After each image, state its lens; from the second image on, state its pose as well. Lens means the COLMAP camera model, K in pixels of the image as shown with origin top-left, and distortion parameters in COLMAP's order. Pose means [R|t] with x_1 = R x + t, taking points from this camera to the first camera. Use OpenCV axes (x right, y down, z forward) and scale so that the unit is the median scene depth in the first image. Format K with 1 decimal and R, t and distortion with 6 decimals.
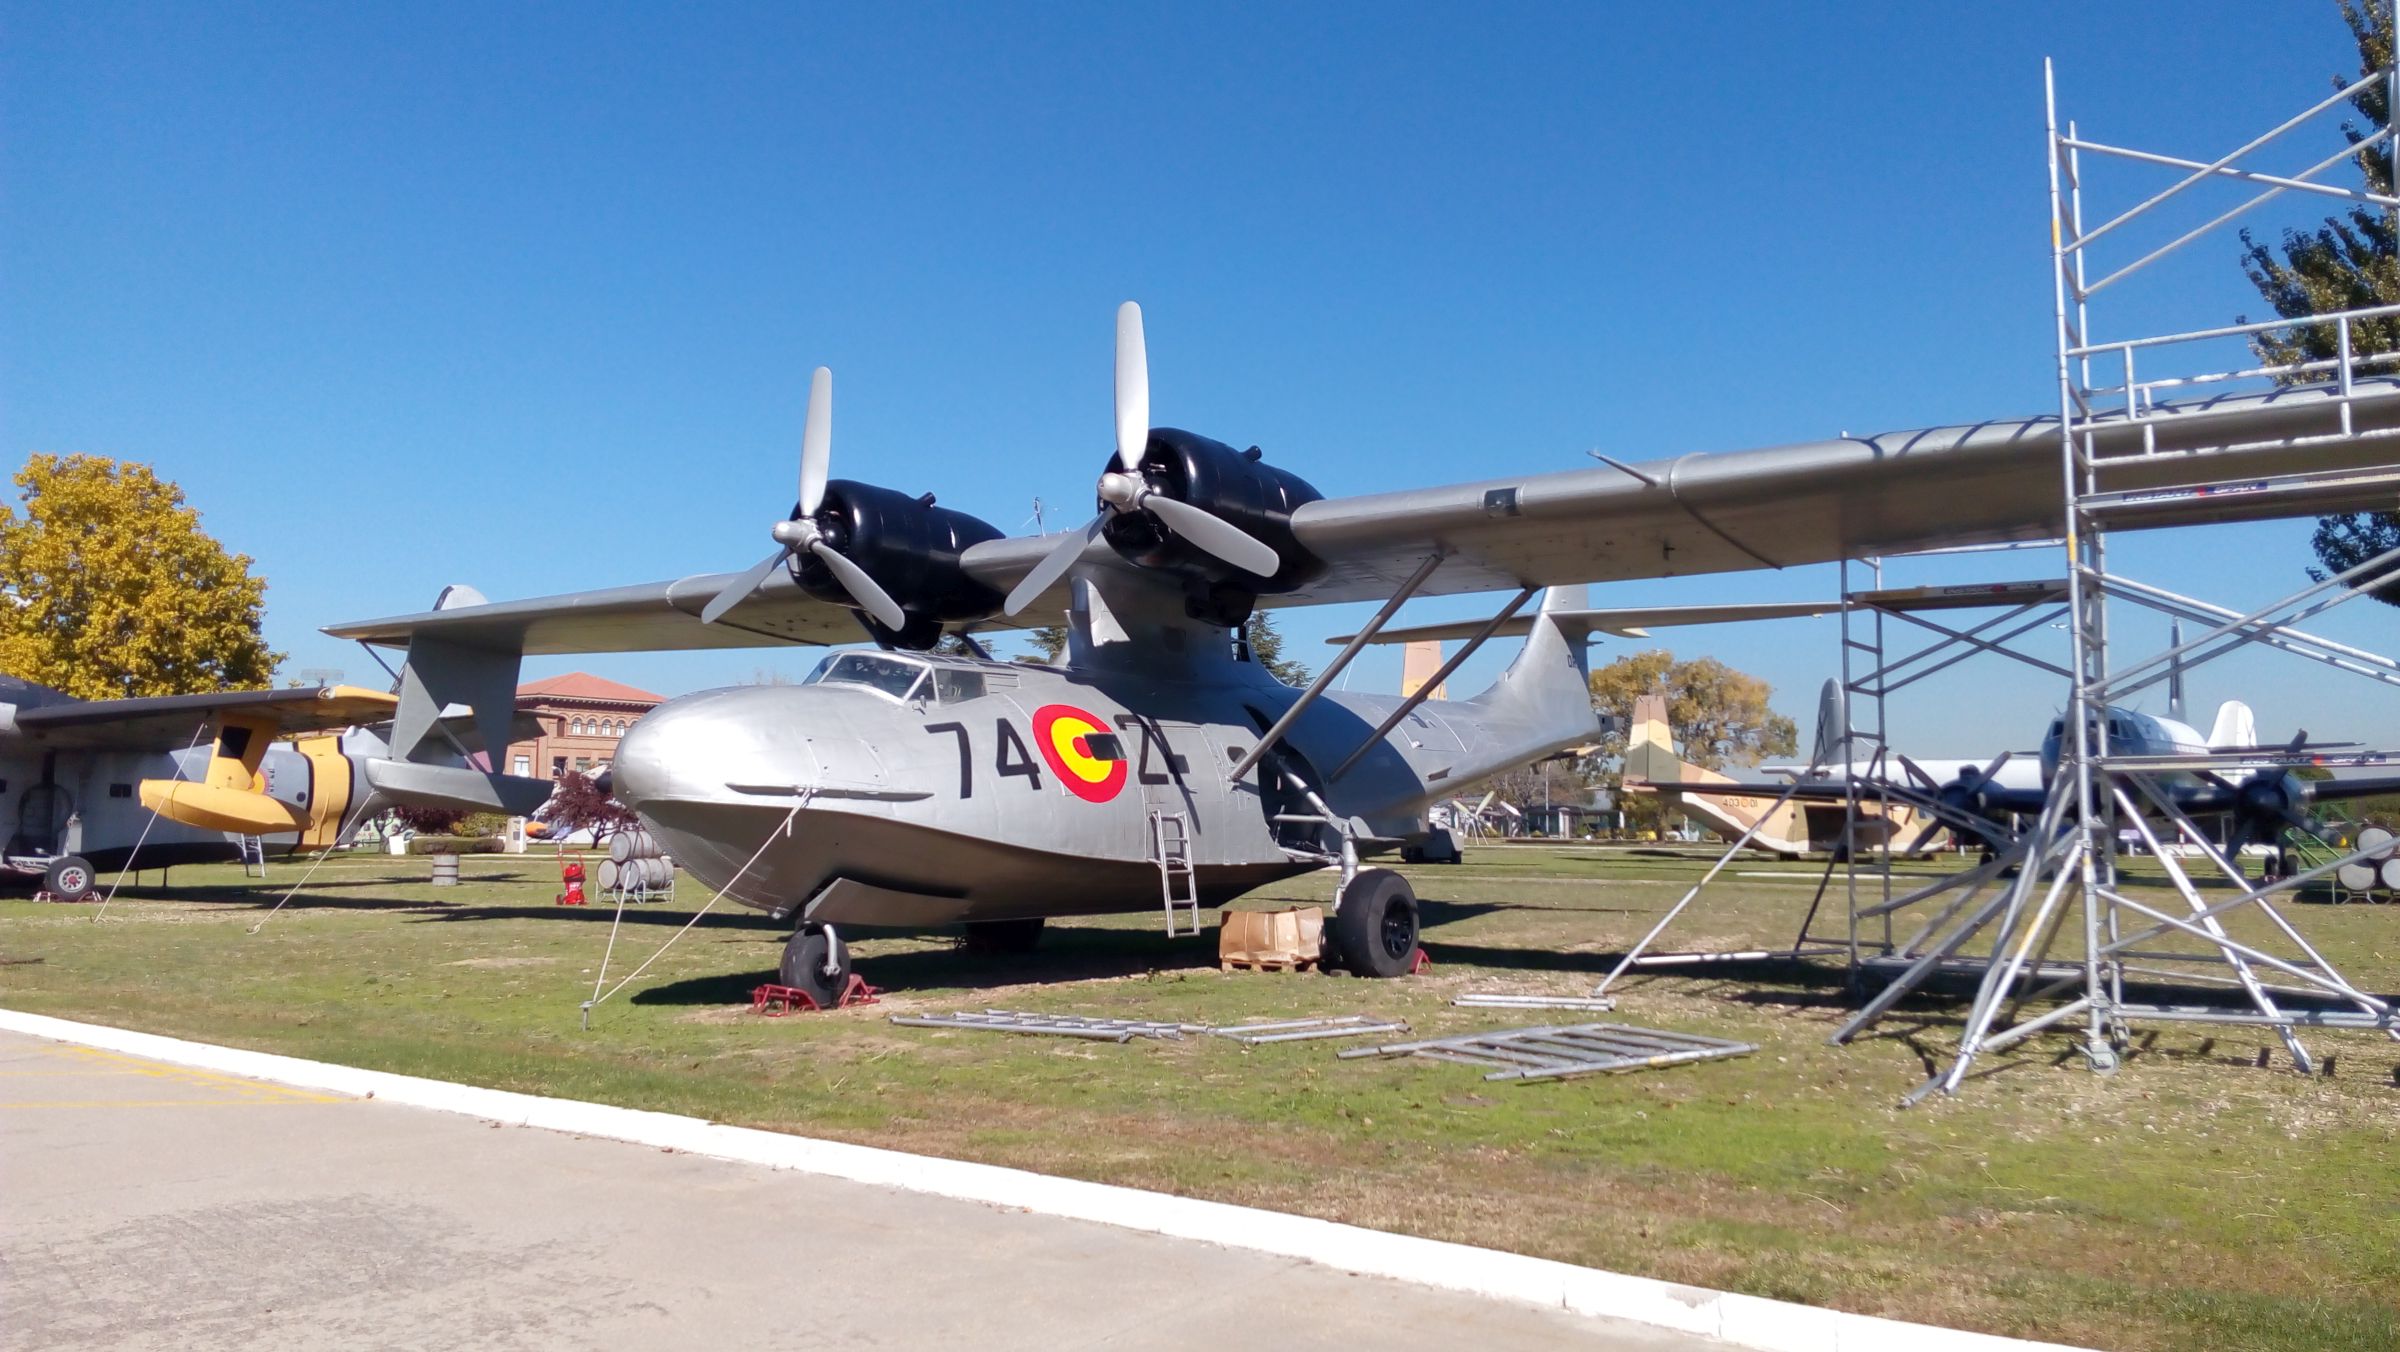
lens RADIAL K [[1763.6, 0, 1192.4], [0, 1763.6, 682.7], [0, 0, 1]] dist [0.121779, -0.185558]
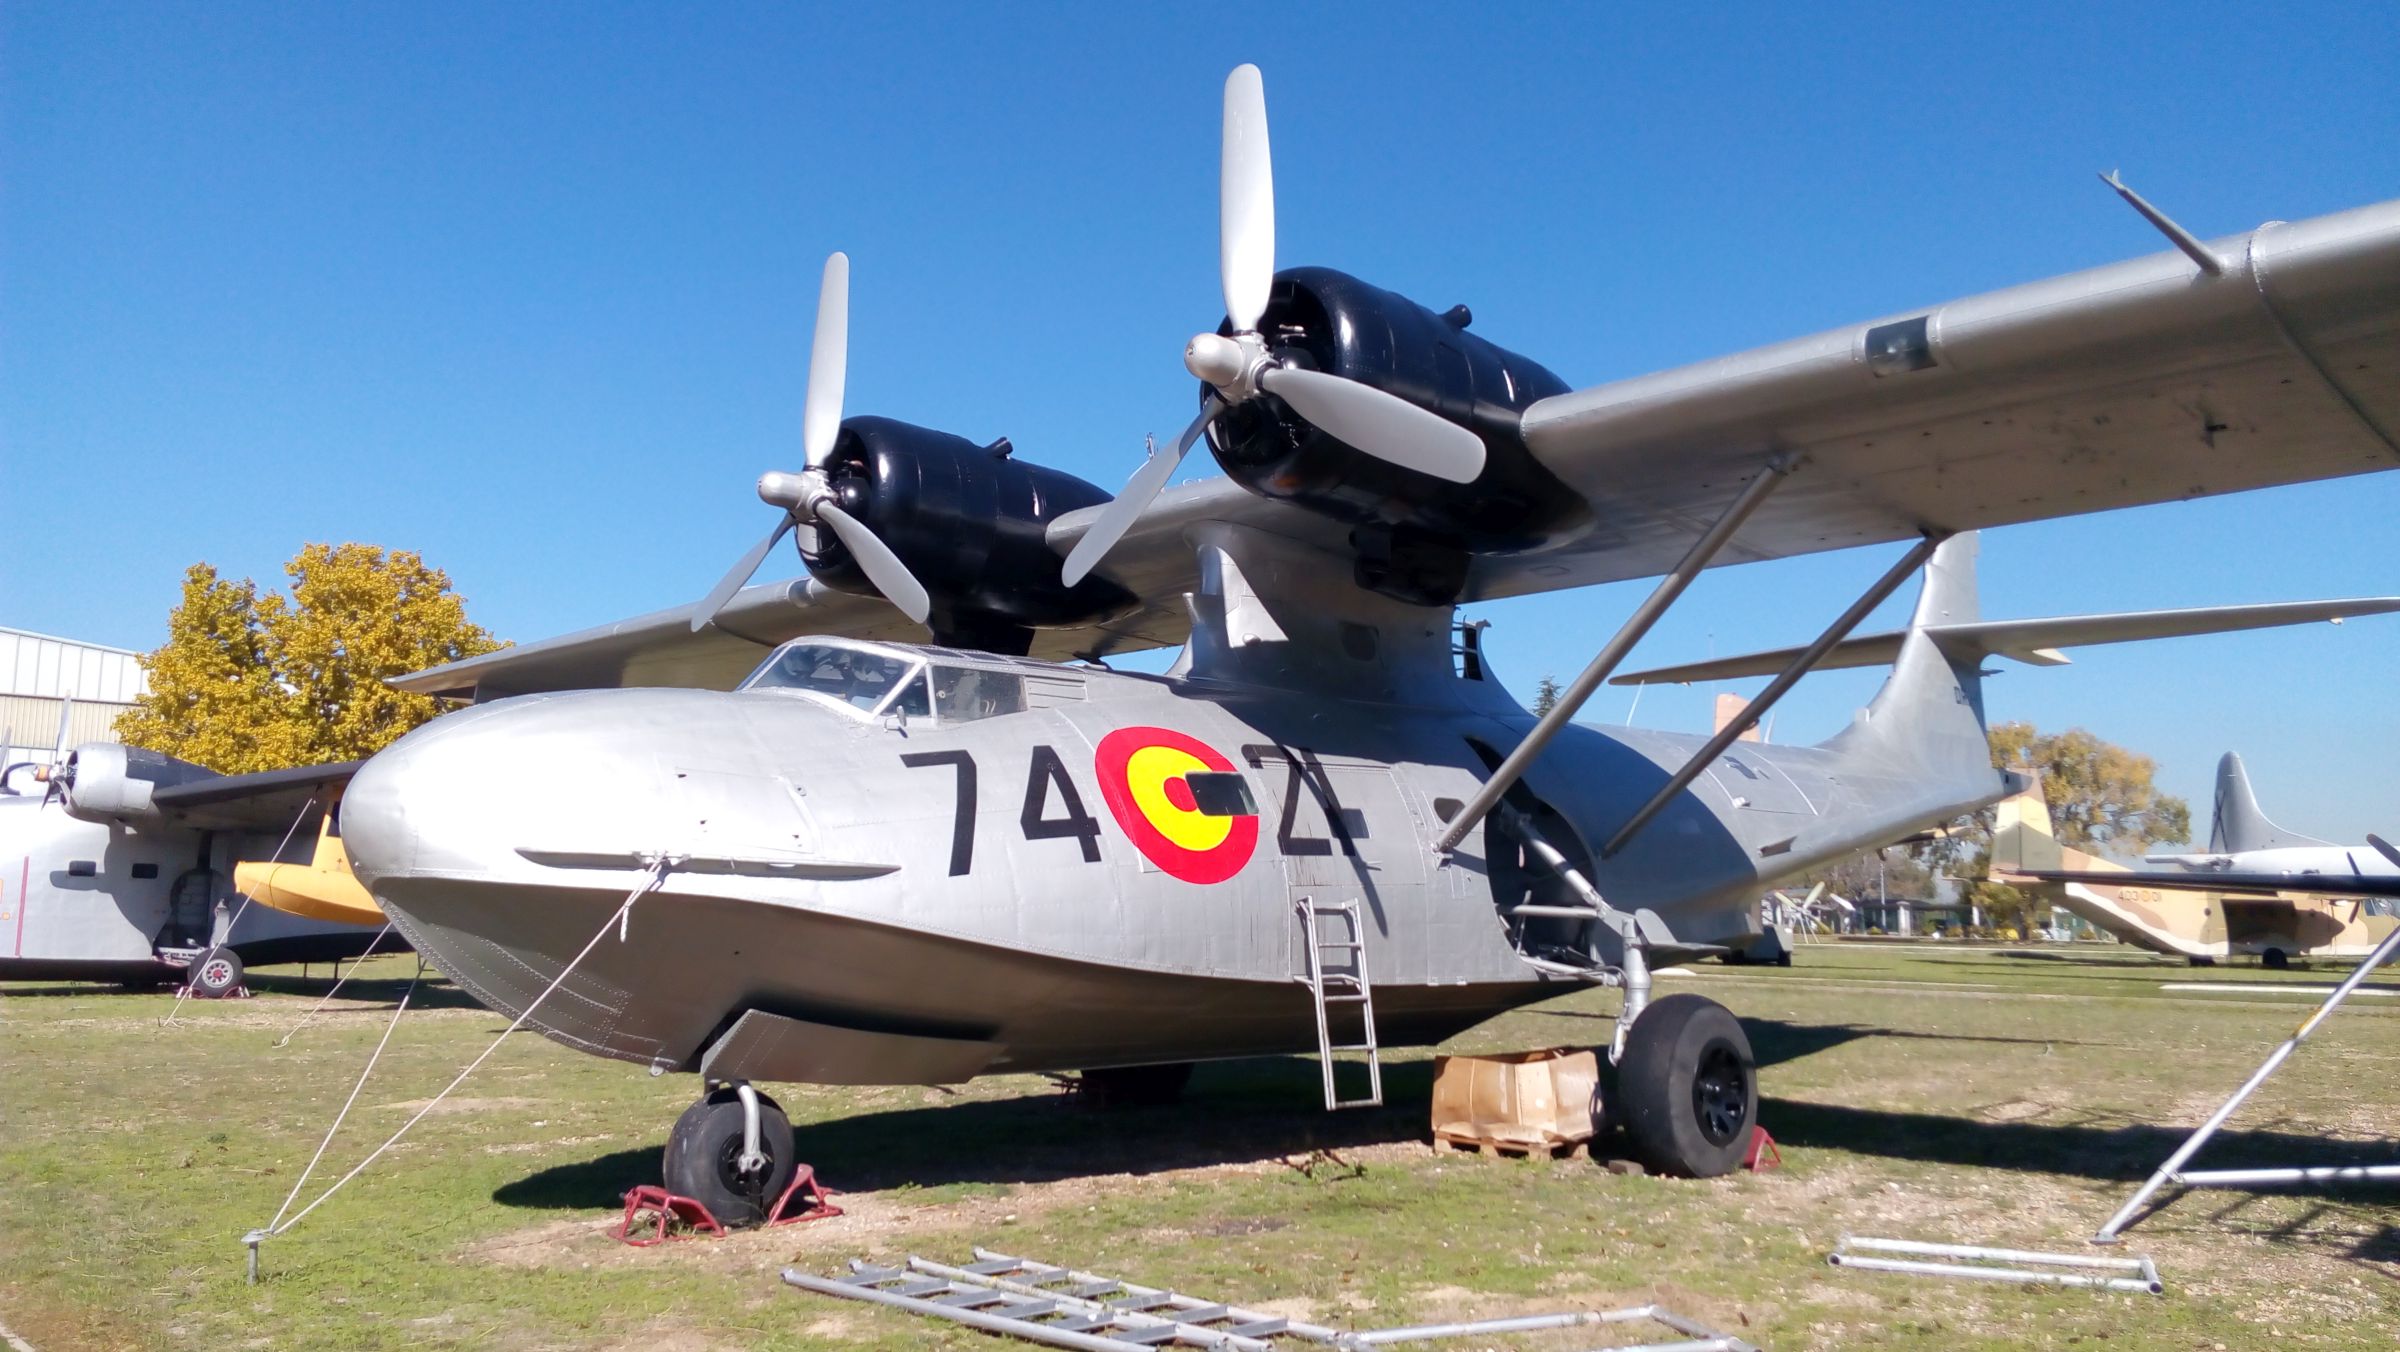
lens RADIAL K [[1763.6, 0, 1192.4], [0, 1763.6, 682.7], [0, 0, 1]] dist [0.121779, -0.185558]
pose [[0.986248, -0.017182, -0.164379, 0.038996], [0.008825, 0.998637, -0.051439, 0.026337], [0.165039, 0.049281, 0.985055, 0.346881]]
